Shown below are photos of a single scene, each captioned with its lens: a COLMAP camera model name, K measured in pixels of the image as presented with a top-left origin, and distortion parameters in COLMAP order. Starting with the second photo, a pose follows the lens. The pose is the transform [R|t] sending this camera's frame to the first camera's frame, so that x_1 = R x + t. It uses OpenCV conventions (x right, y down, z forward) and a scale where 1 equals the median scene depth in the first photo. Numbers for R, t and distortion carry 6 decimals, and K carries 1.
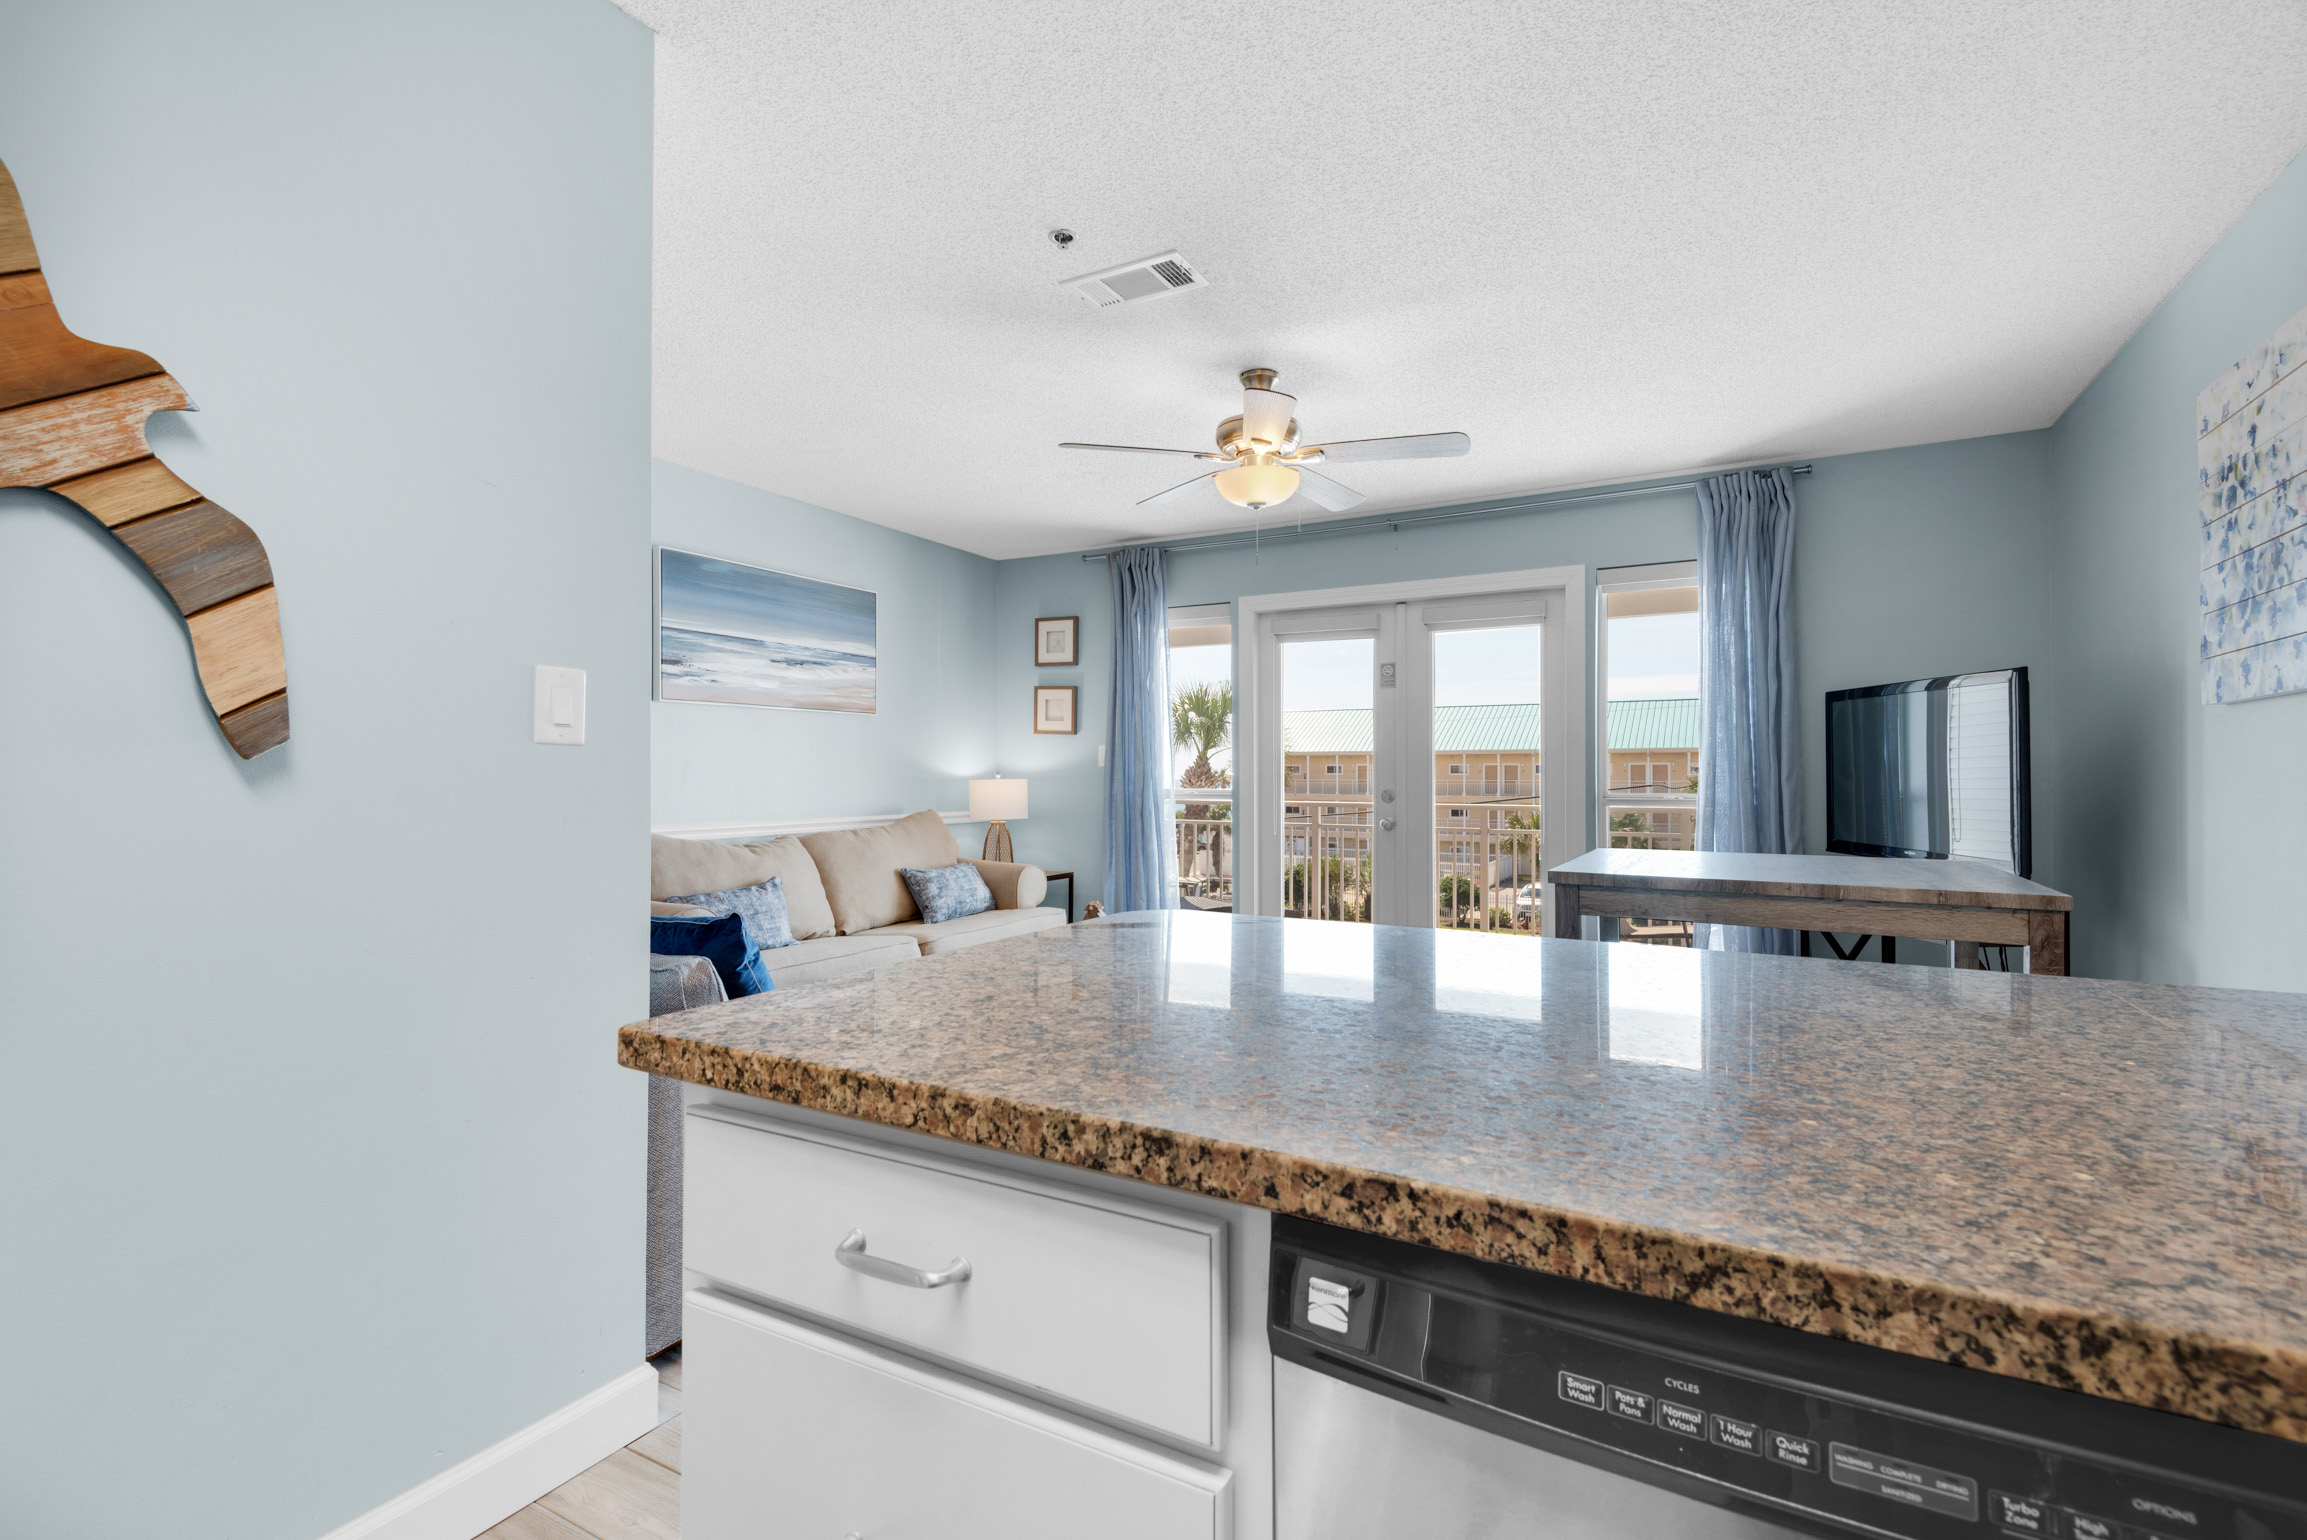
lens RADIAL K [[1033.3, 0, 1146.7], [0, 1033.3, 763.3], [0, 0, 1]] dist [0.001493, -0.006060]
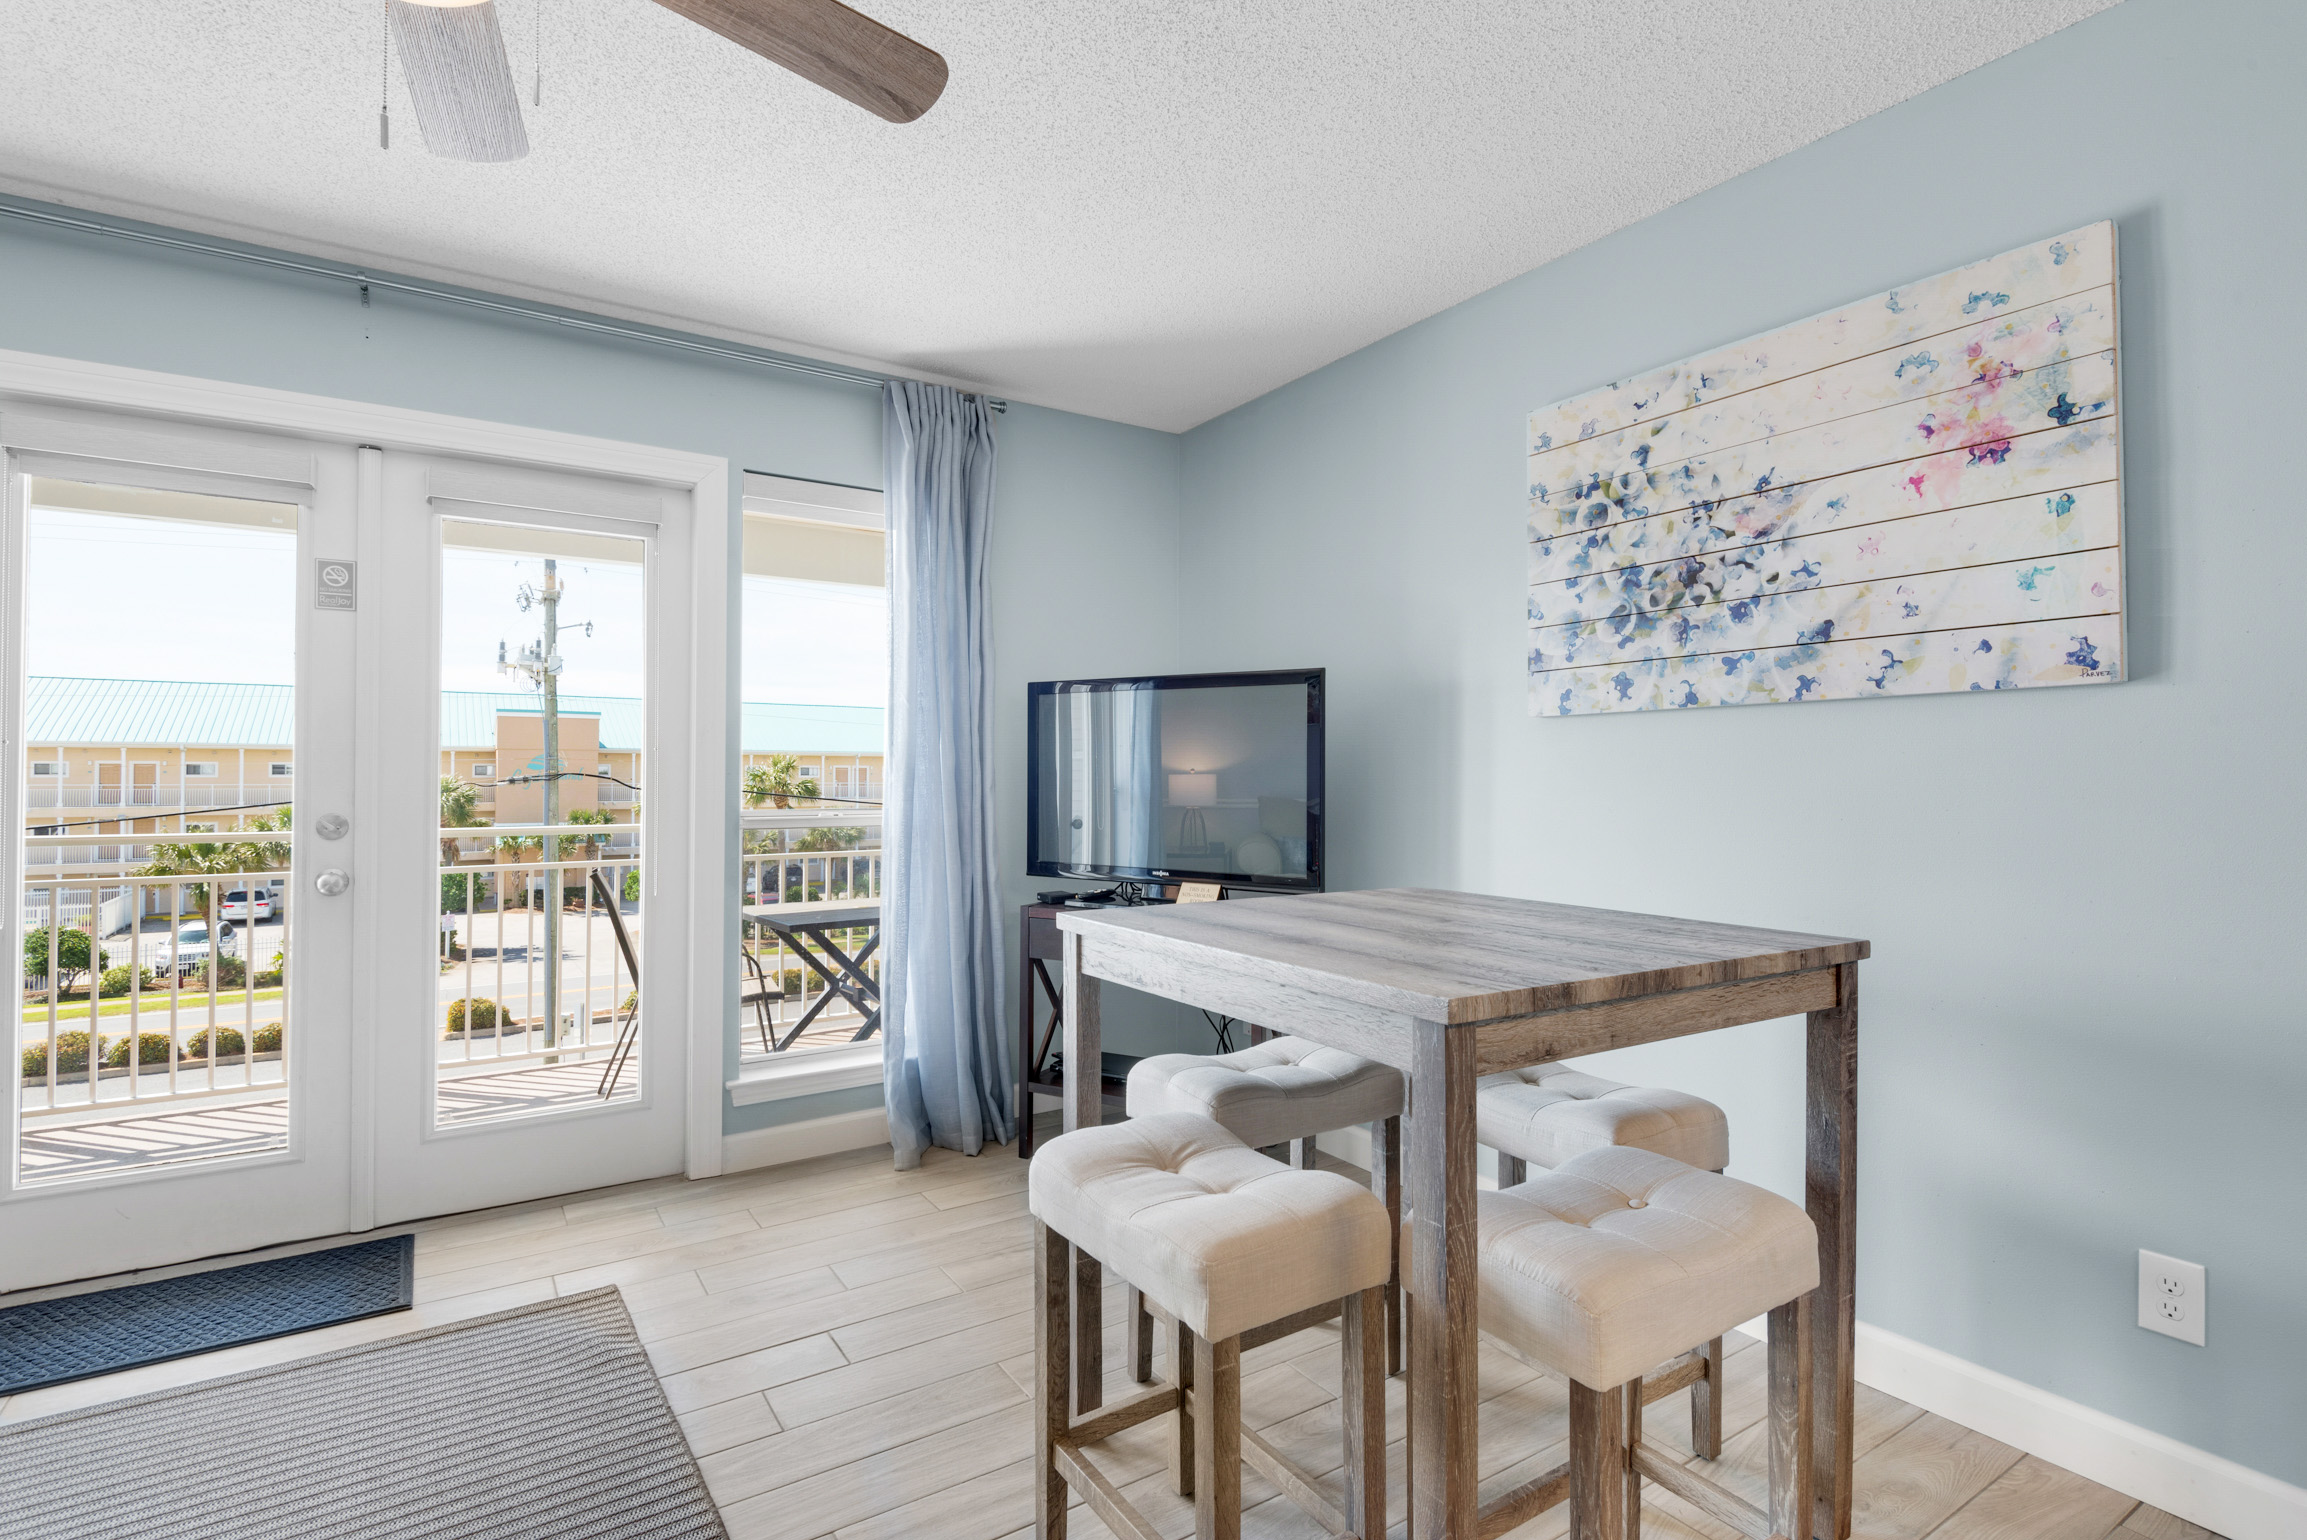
lens RADIAL K [[1090.1, 0, 1145.2], [0, 1090.1, 767.5], [0, 0, 1]] dist [0.042334, -0.033357]
pose [[0.467763, 0.009284, 0.883805, -0.066820], [-0.011040, 0.999928, -0.004660, 0.001508], [-0.883785, -0.007578, 0.467832, 0.498506]]
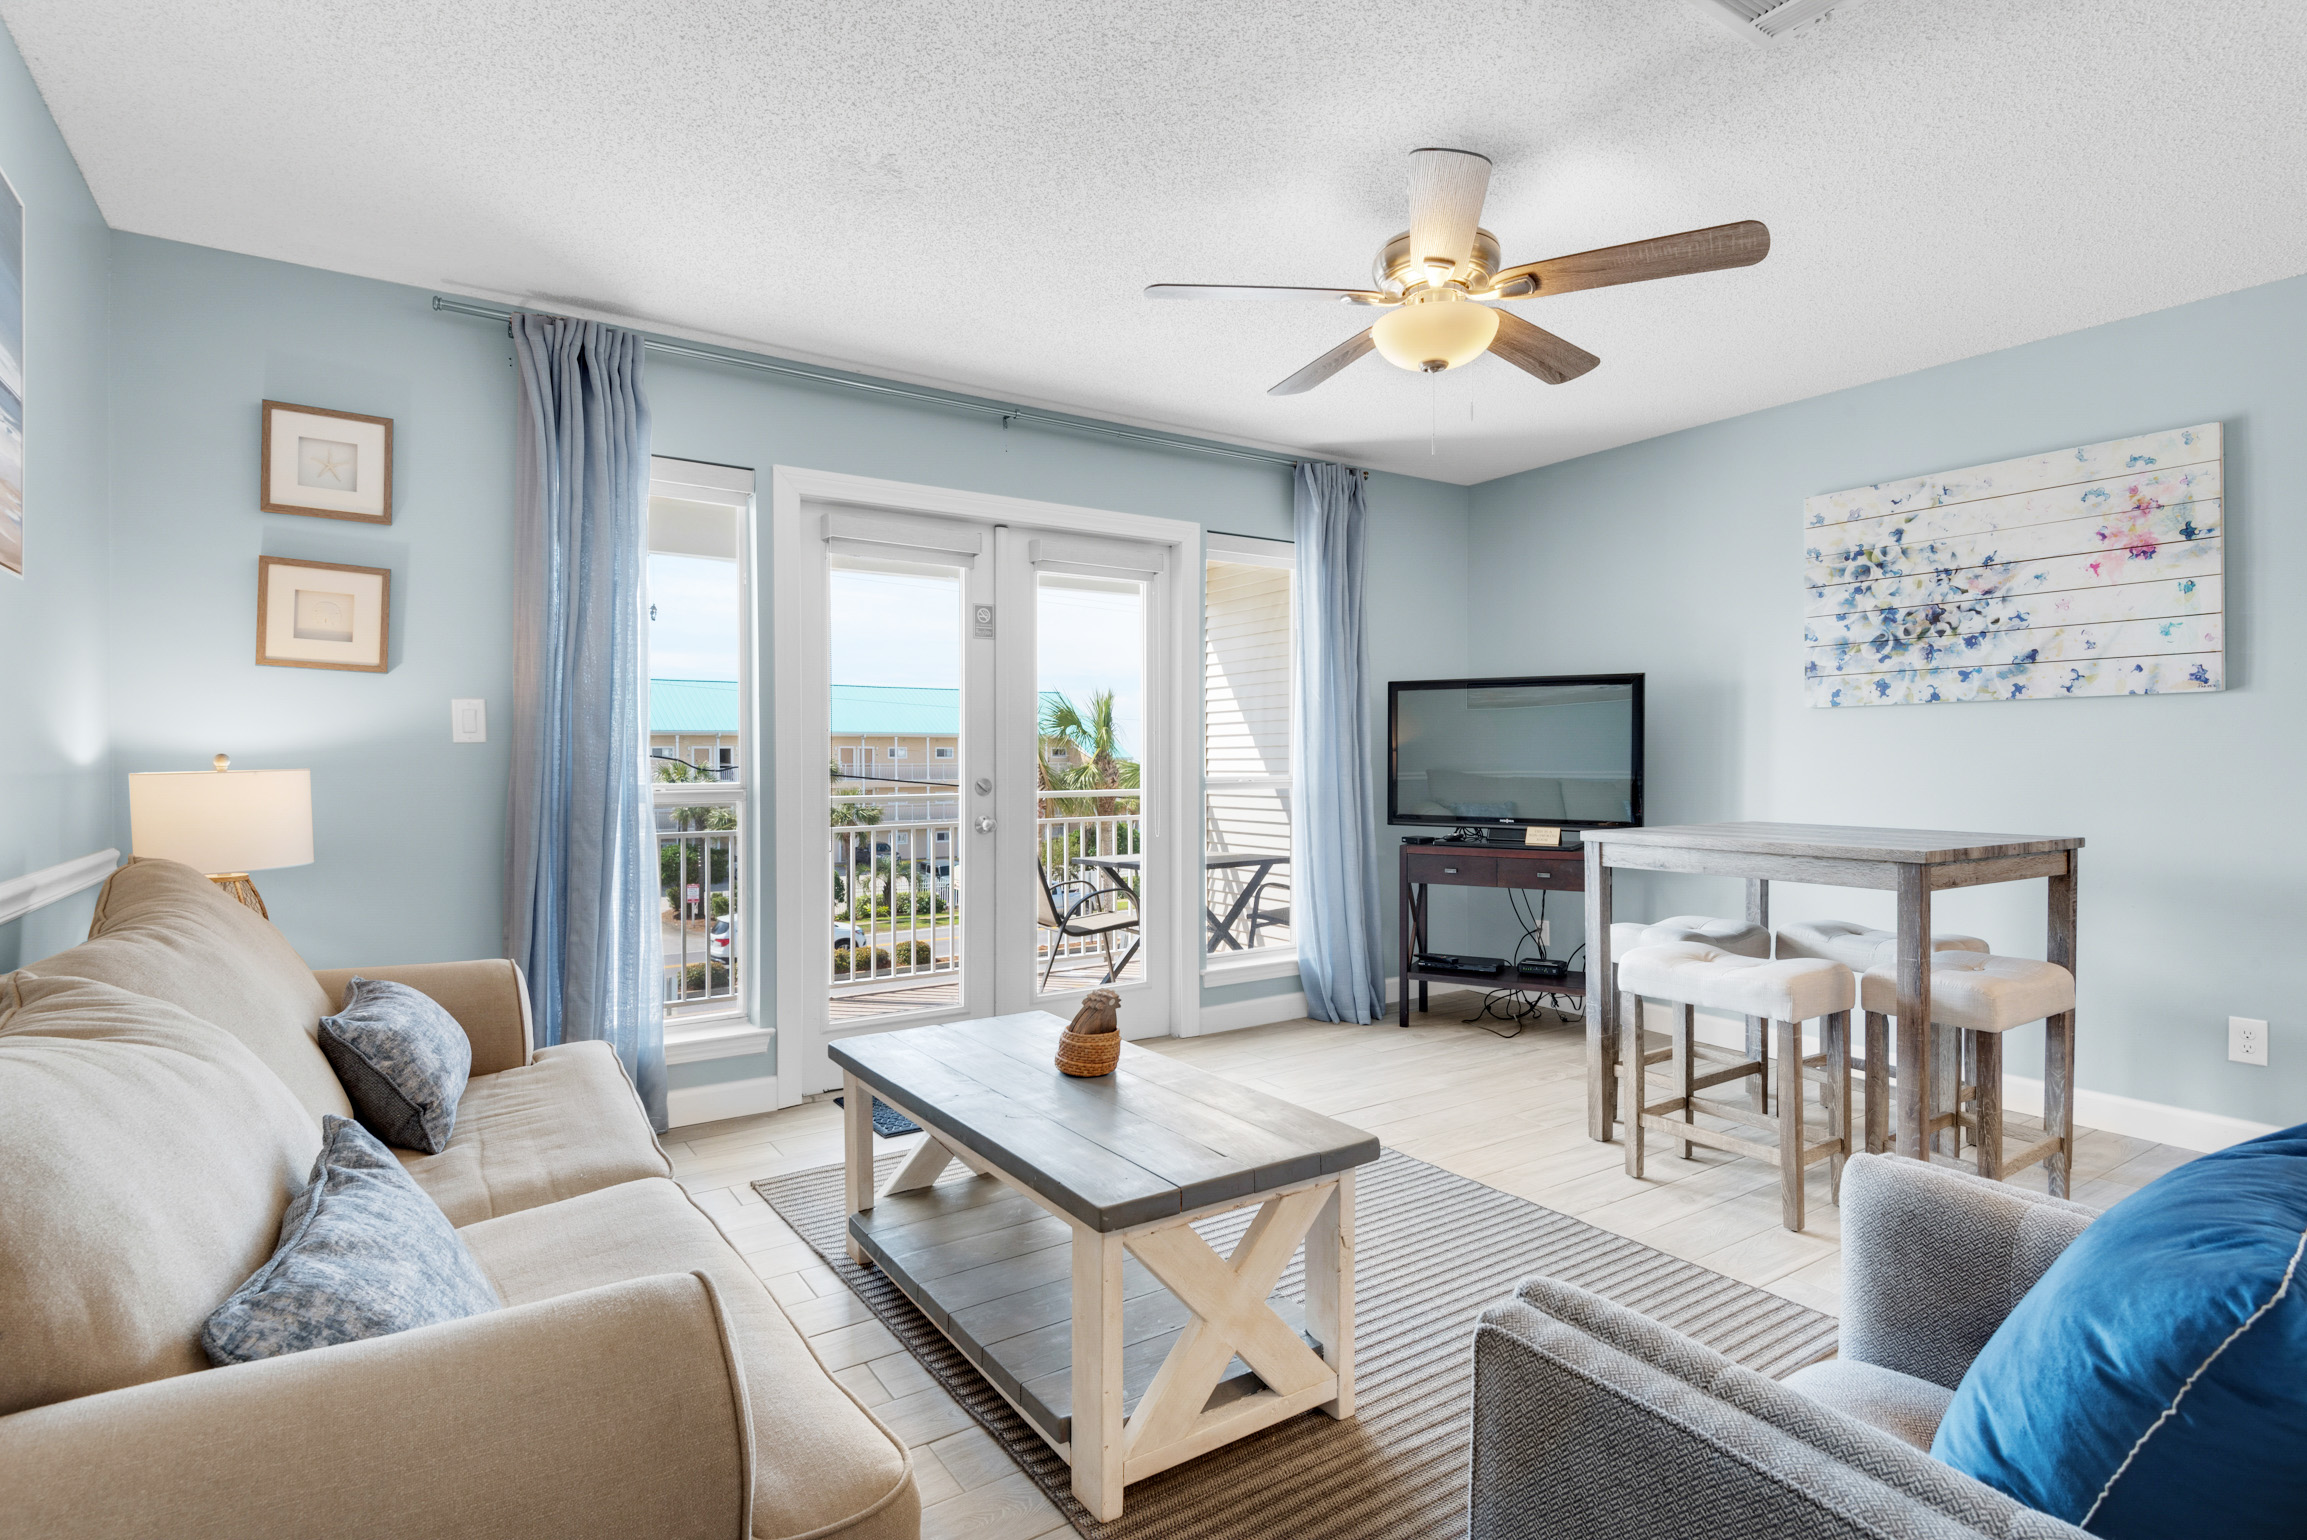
lens RADIAL K [[1129.3, 0, 1153.5], [0, 1129.3, 770.0], [0, 0, 1]] dist [0.029498, -0.022049]
pose [[0.457635, -0.011539, 0.889065, -0.526006], [-0.006131, 0.999851, 0.016133, 0.007578], [-0.889119, -0.012834, 0.457496, 0.652990]]
